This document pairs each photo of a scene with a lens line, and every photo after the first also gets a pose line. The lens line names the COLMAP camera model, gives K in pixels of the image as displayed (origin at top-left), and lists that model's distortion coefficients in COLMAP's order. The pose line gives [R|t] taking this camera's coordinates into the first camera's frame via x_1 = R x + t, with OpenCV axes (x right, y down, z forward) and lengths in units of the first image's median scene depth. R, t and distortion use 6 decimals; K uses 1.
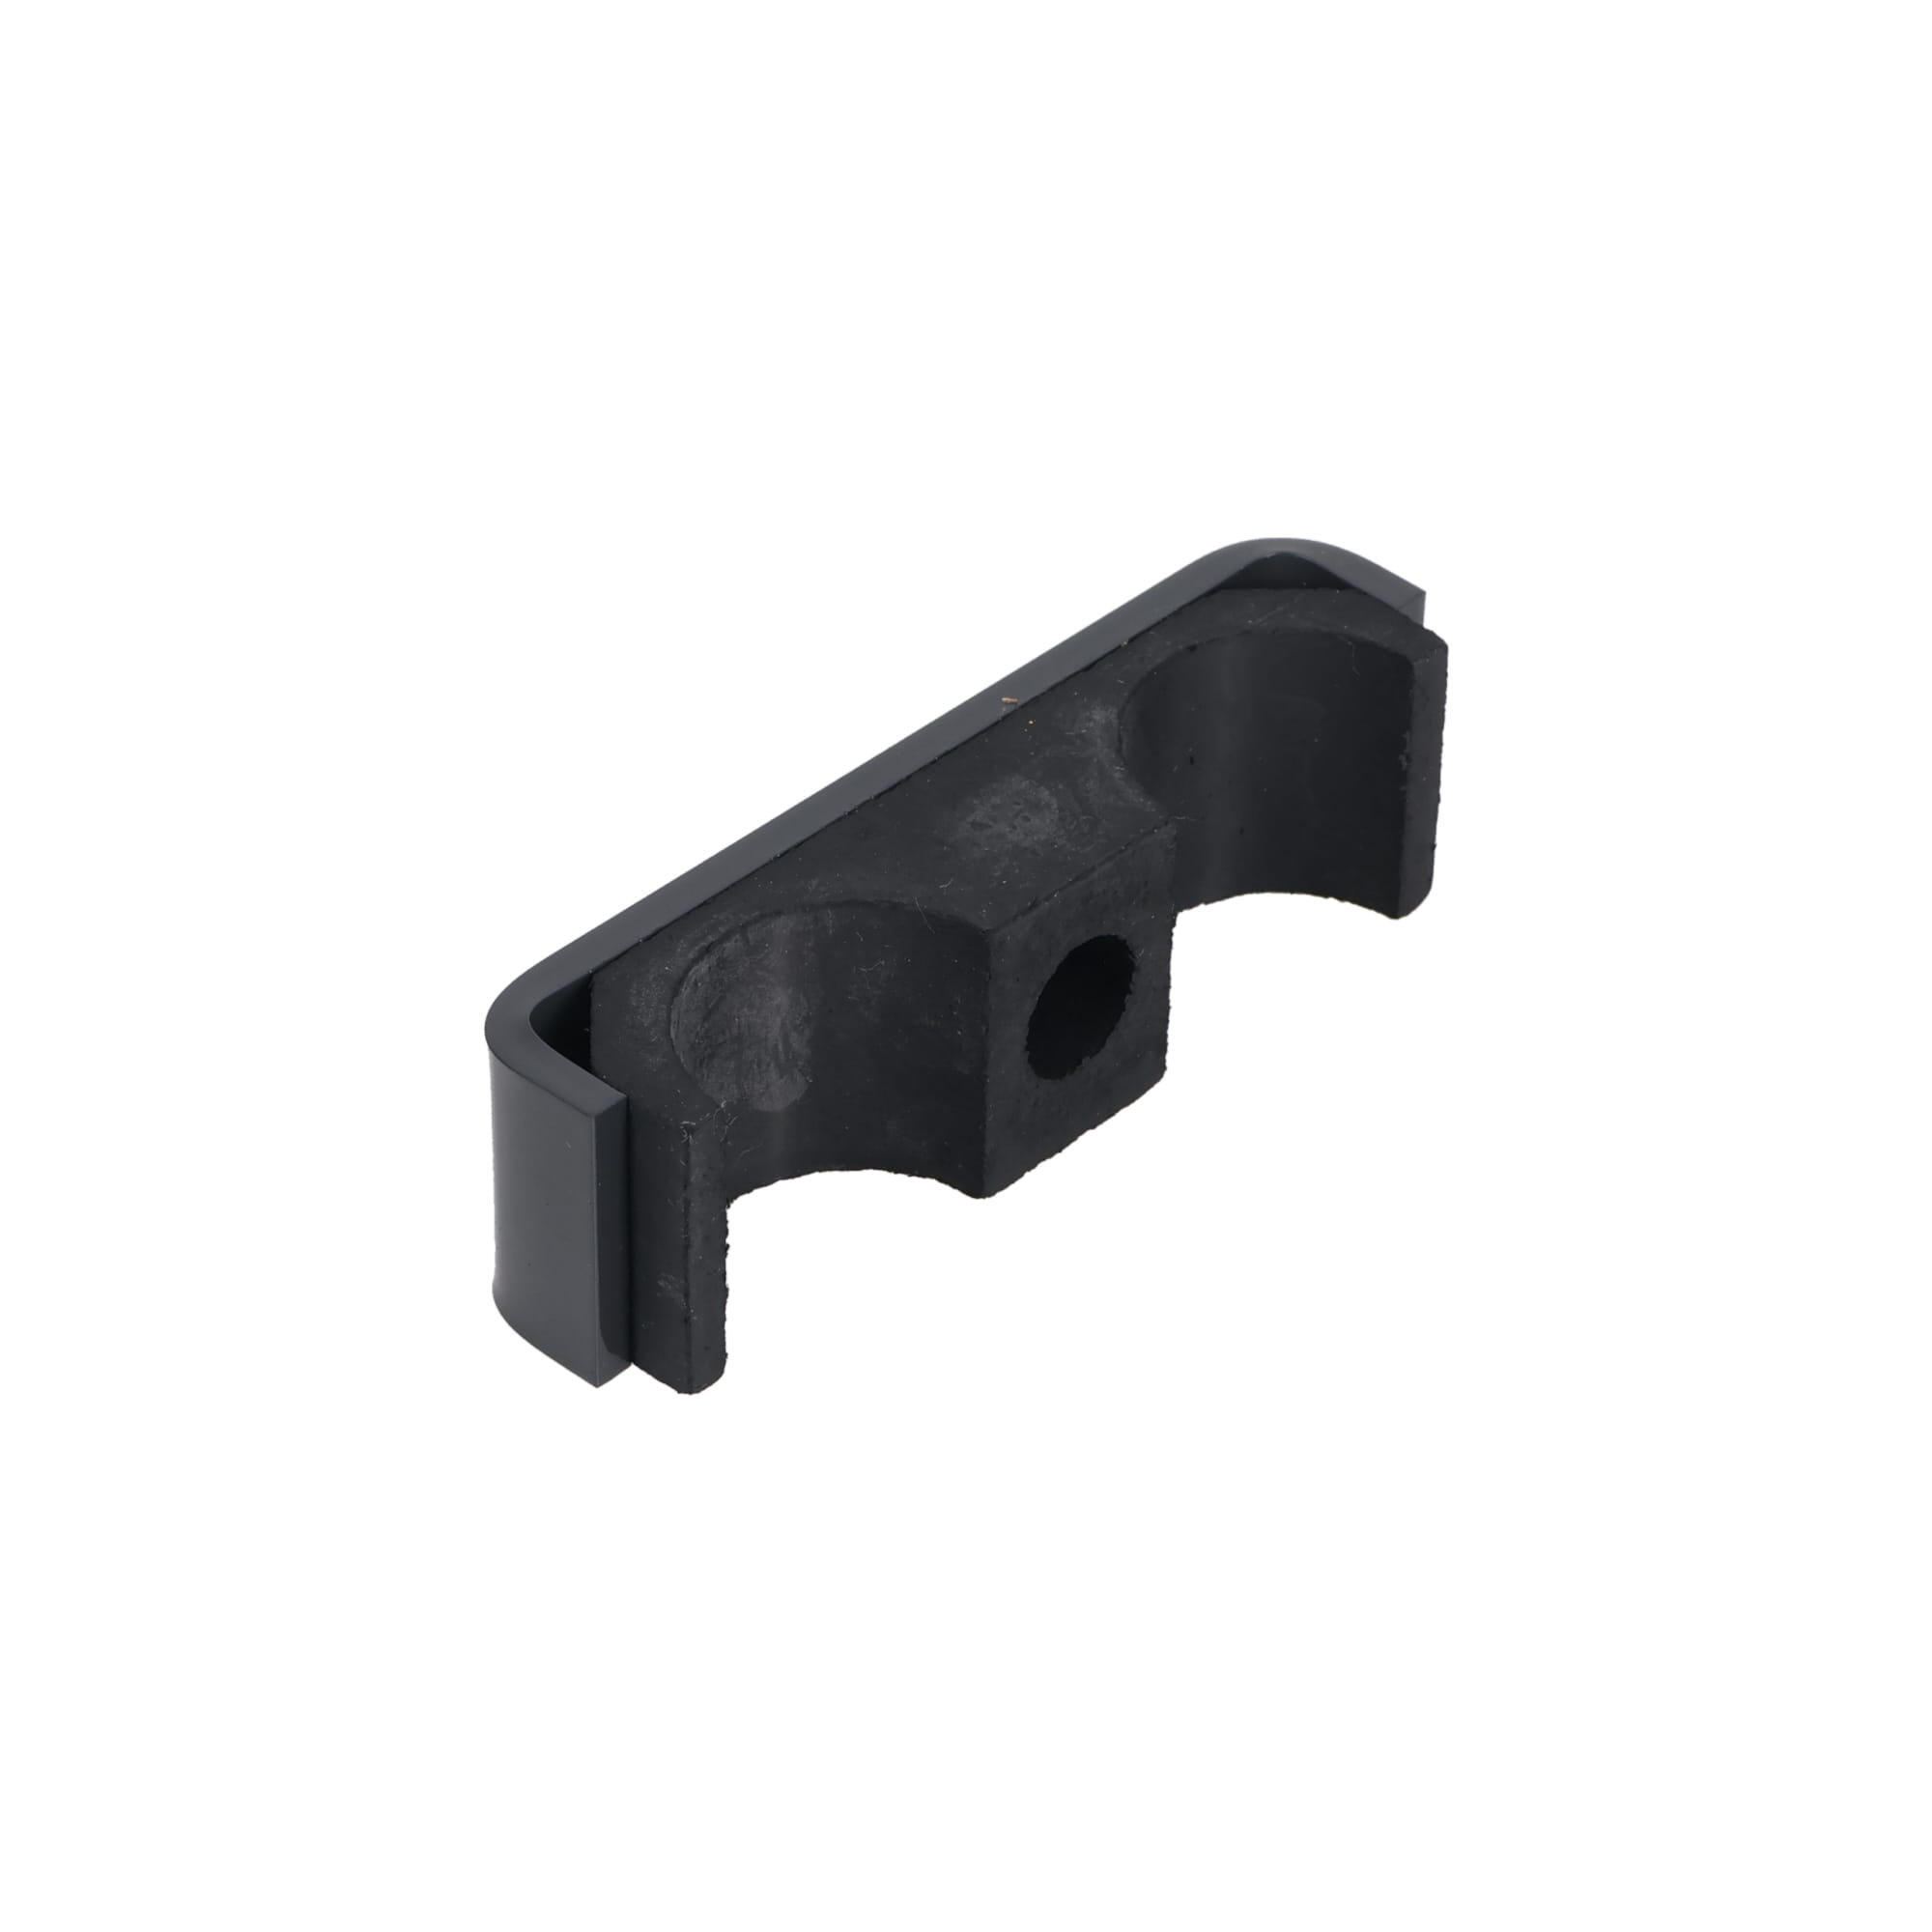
lens RADIAL K [[7284.3, 0, 966.0], [0, 7284.3, 966.0], [0, 0, 1]] dist [-0.215786, -0.654701]
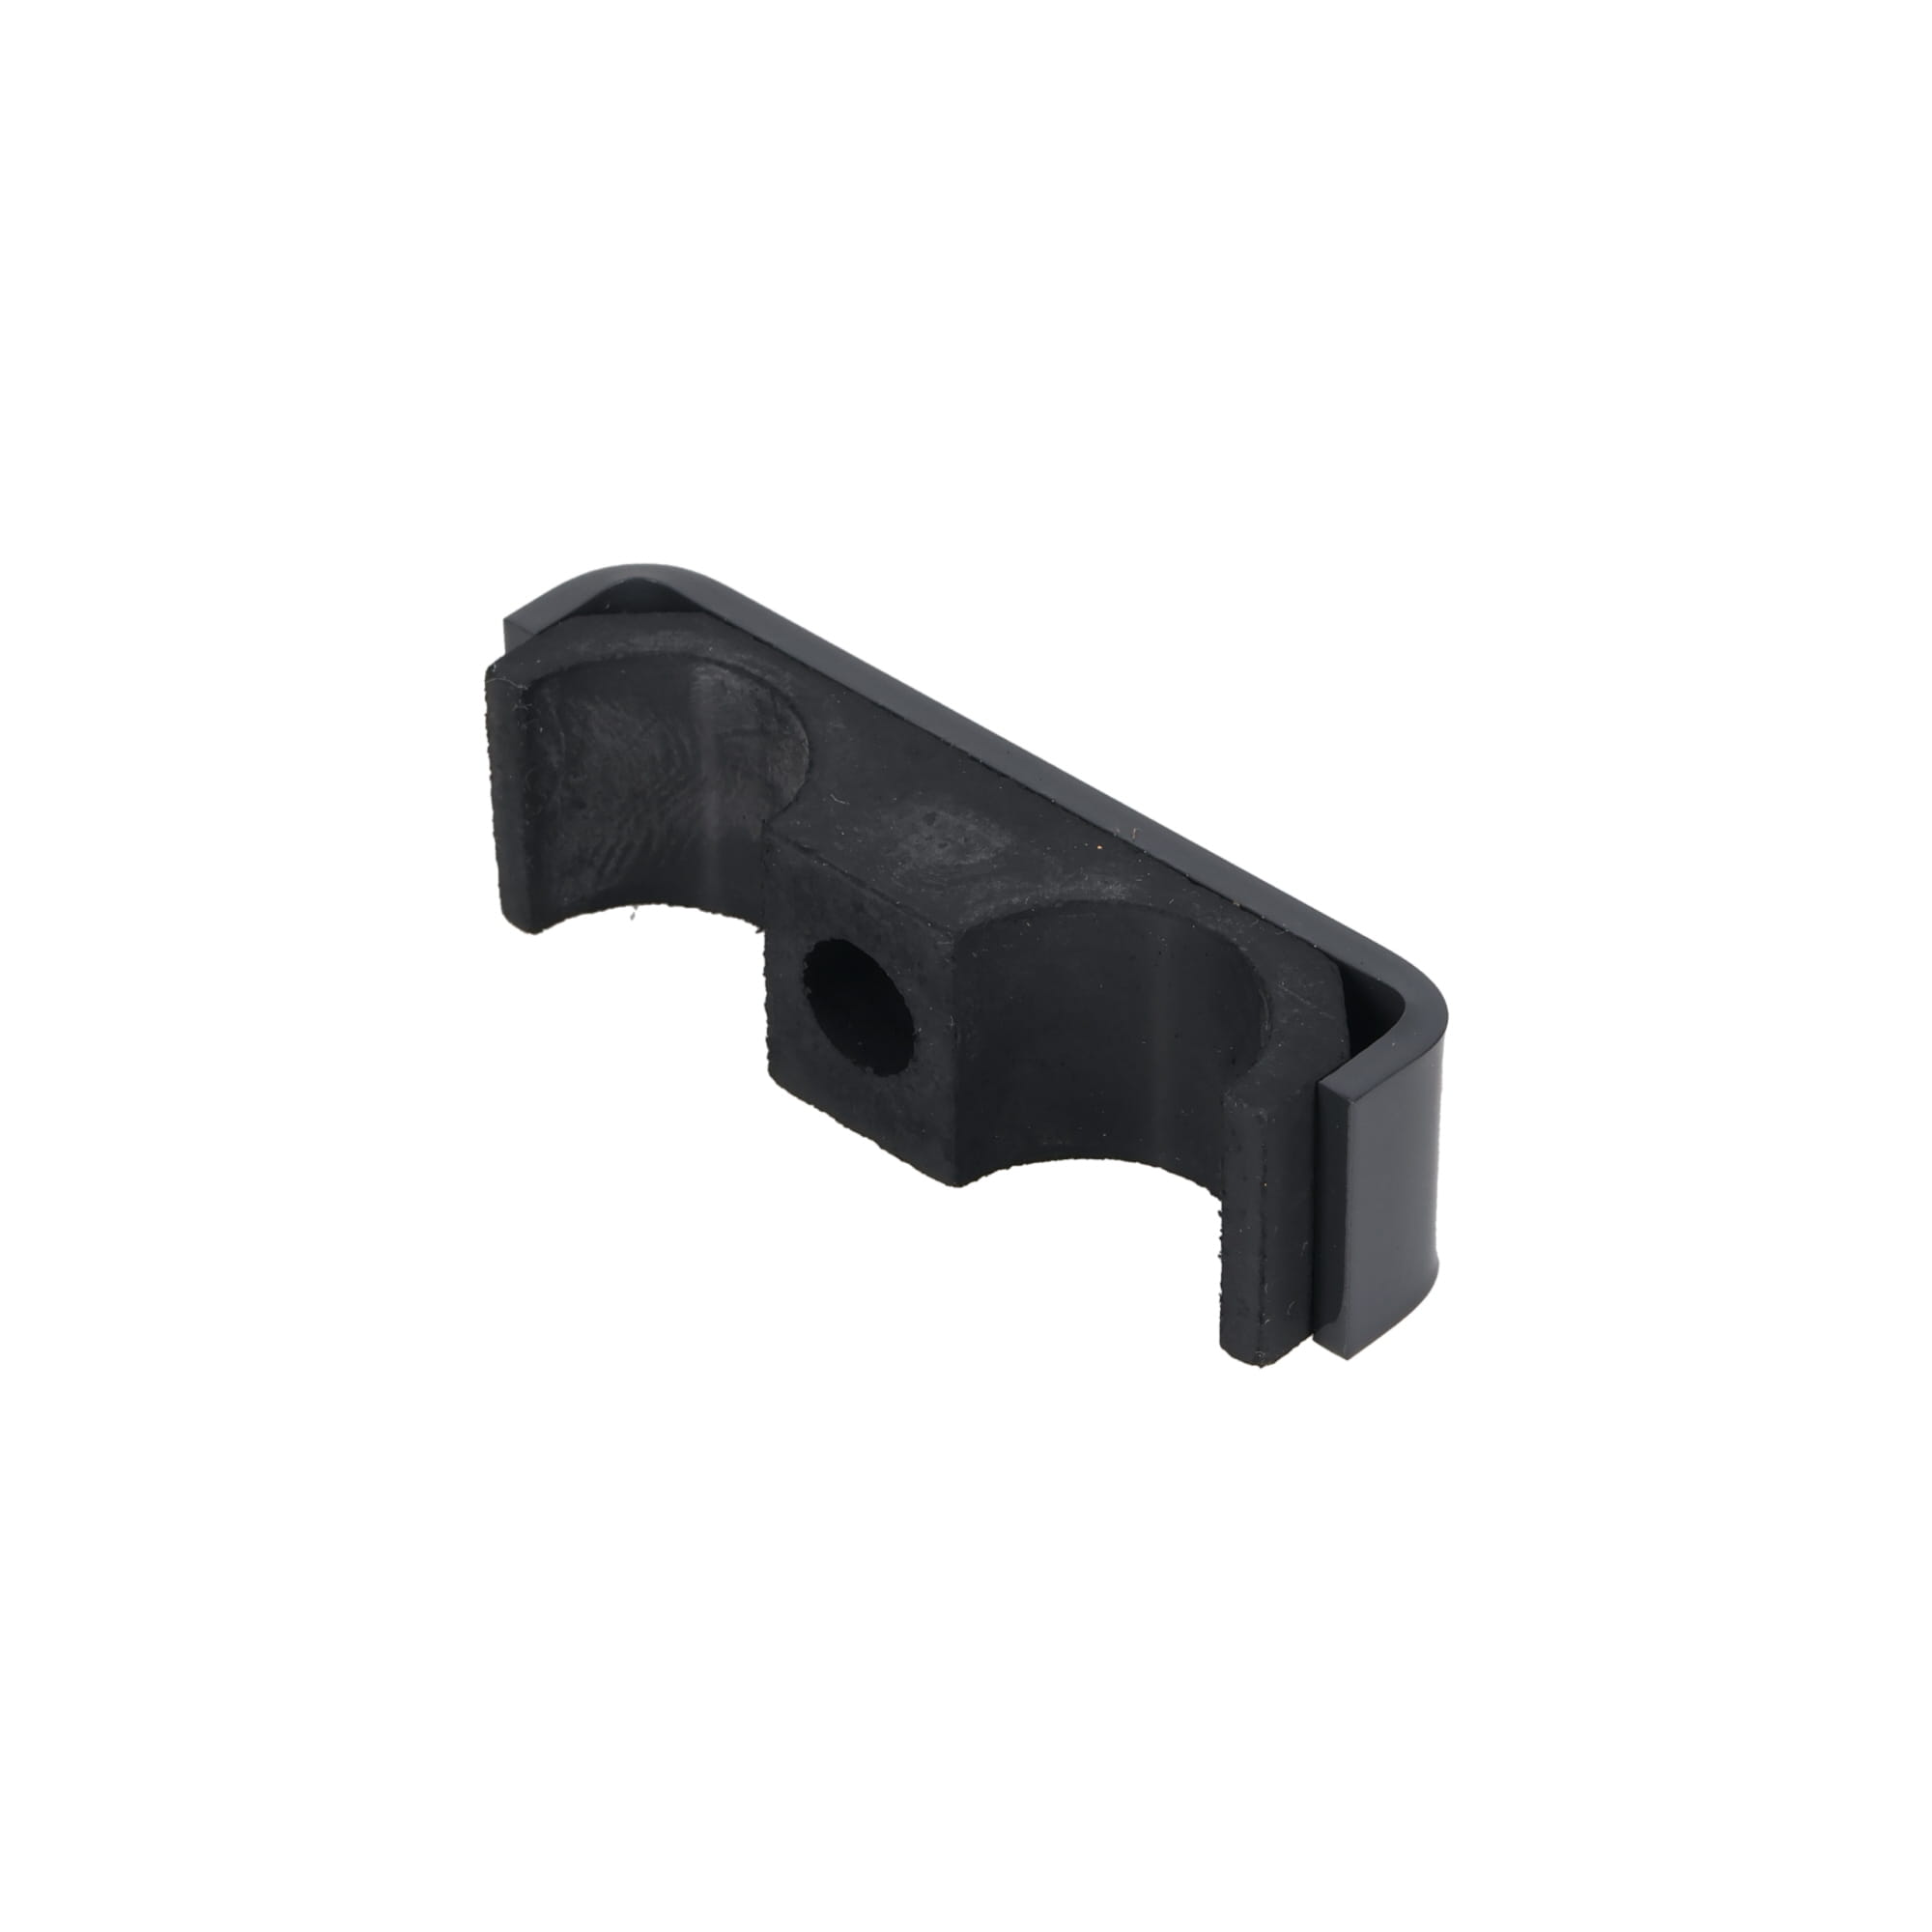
lens RADIAL K [[7284.3, 0, 966.0], [0, 7284.3, 966.0], [0, 0, 1]] dist [-0.215786, -0.654701]
pose [[0.003478, 0.608340, -0.793669, 0.840964], [-0.612961, 0.628387, 0.478966, -0.507683], [0.790106, 0.484822, 0.375074, 0.621283]]
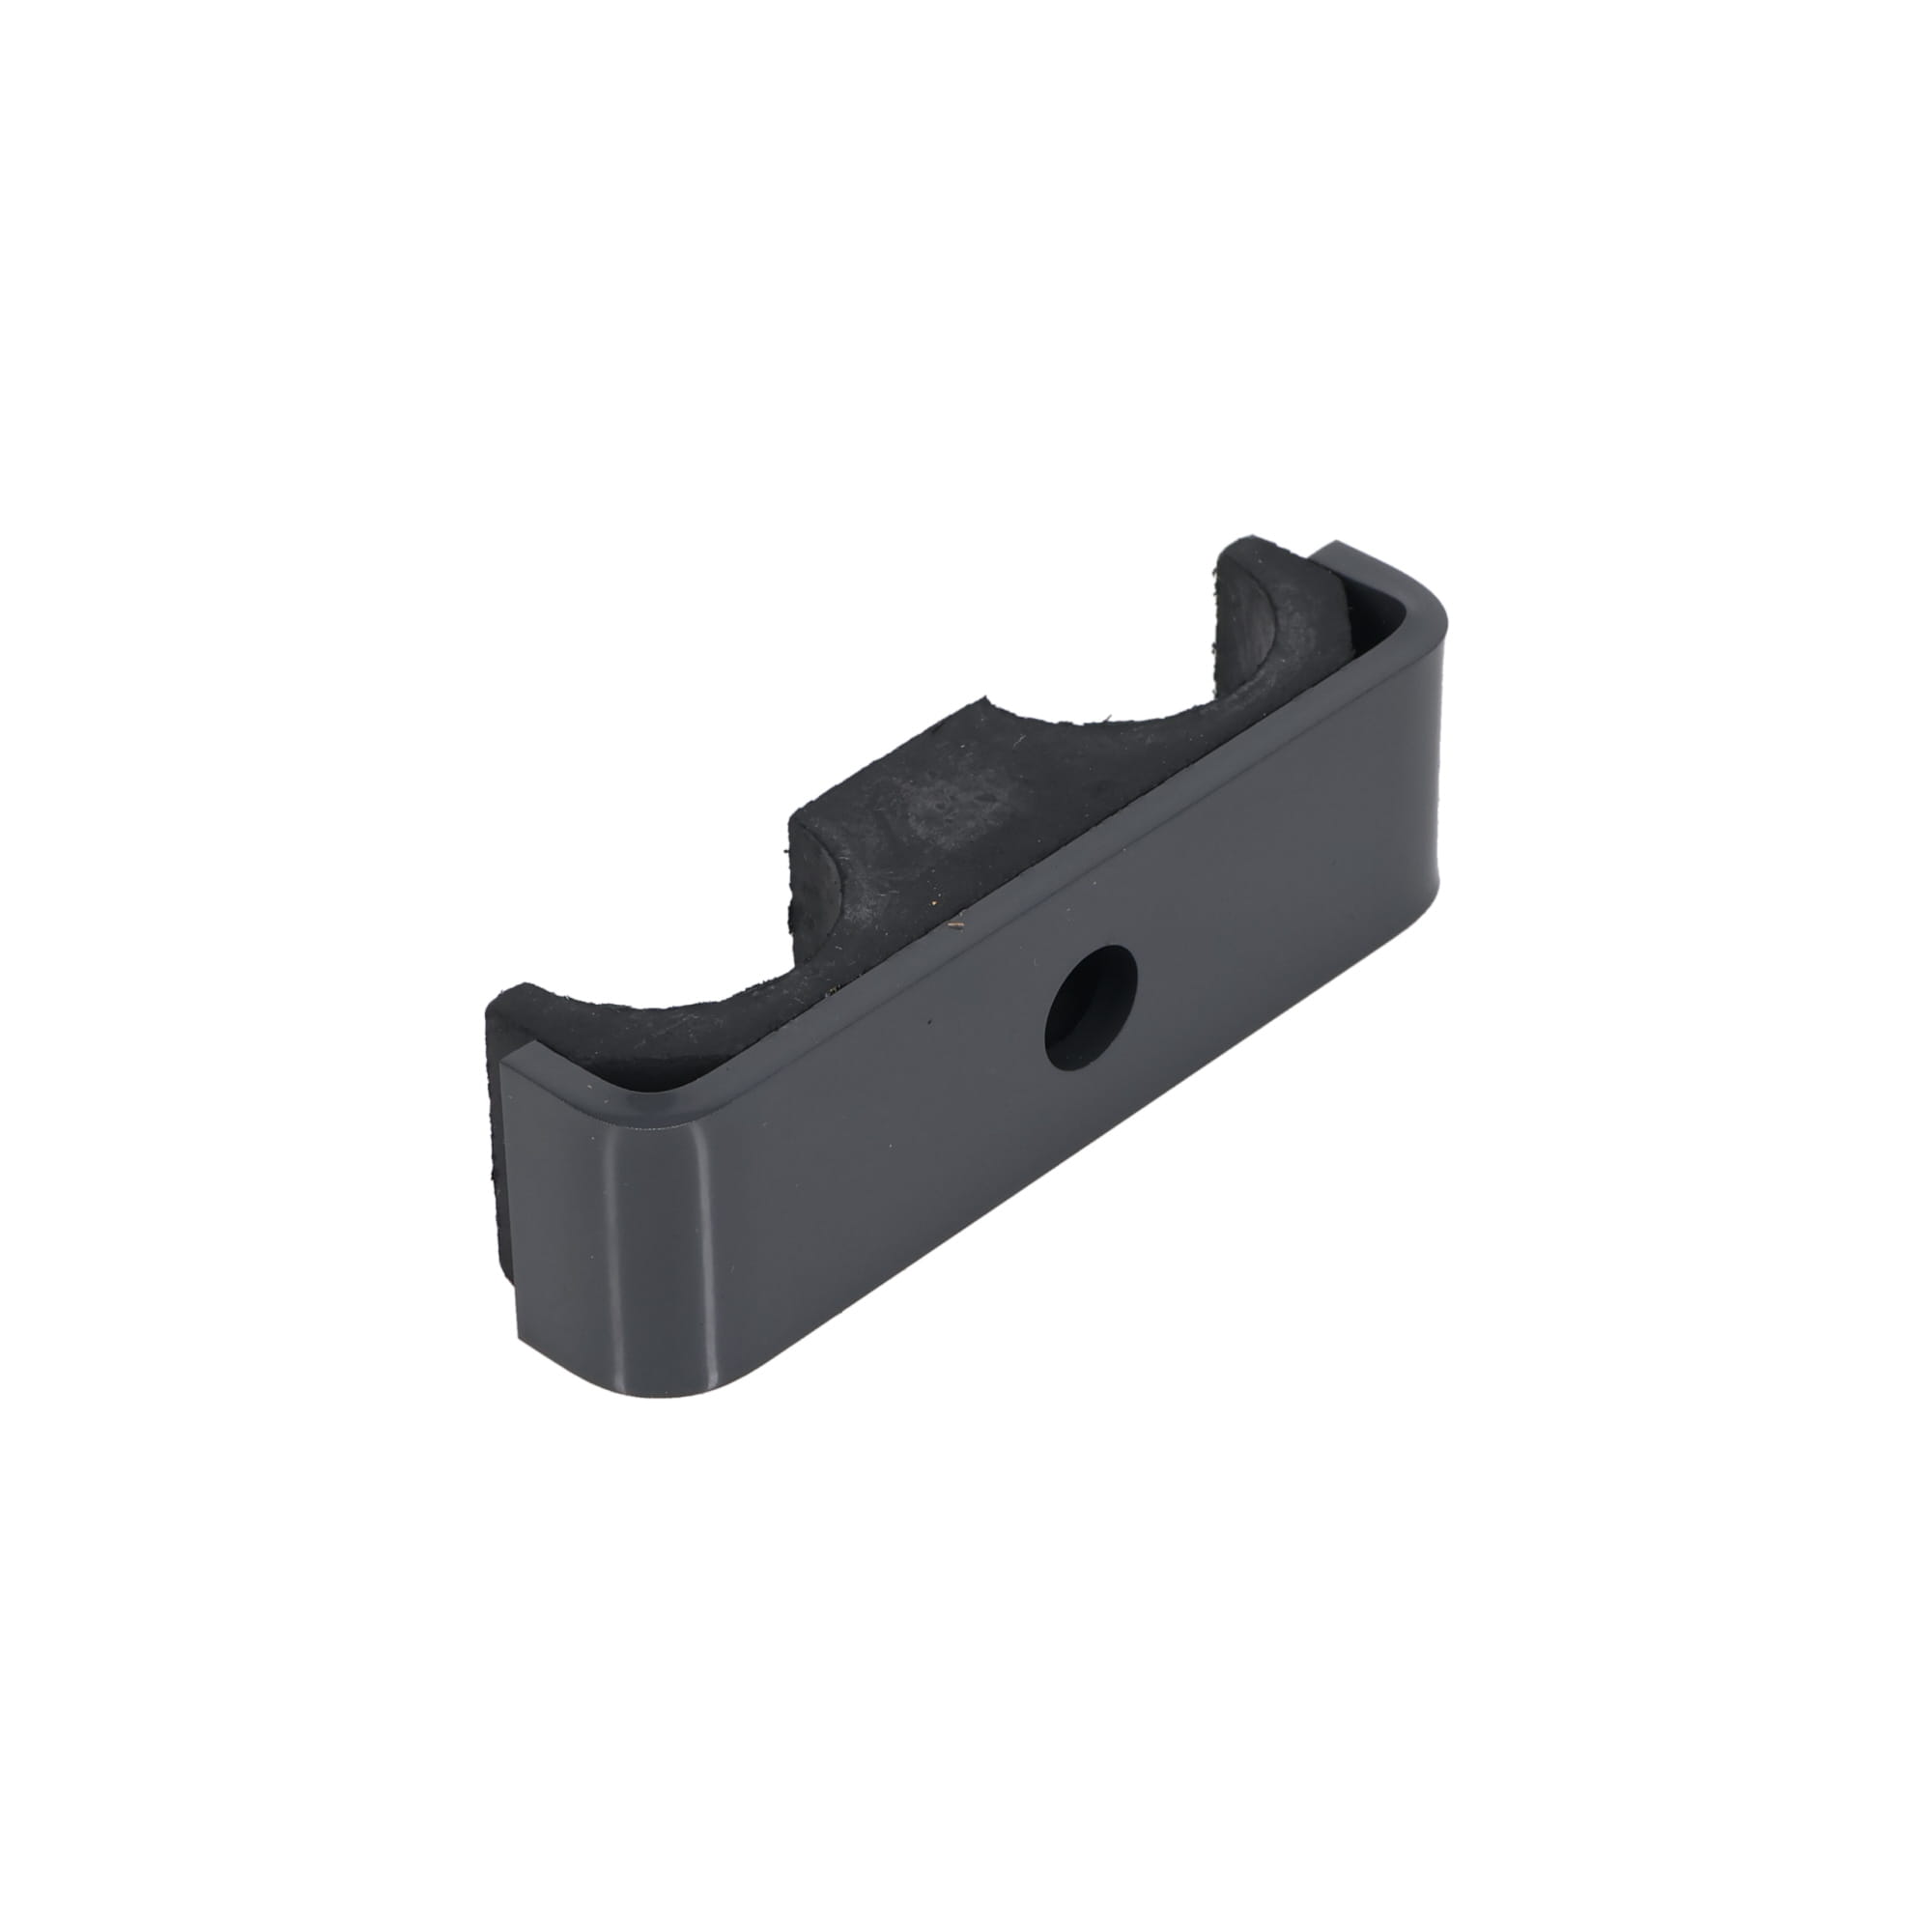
lens RADIAL K [[7284.3, 0, 966.0], [0, 7284.3, 966.0], [0, 0, 1]] dist [-0.215786, -0.654701]
pose [[-0.999955, -0.006385, -0.006964, 0.011574], [-0.008338, 0.249677, 0.968293, -0.978847], [-0.004444, 0.968308, -0.249719, 1.268688]]
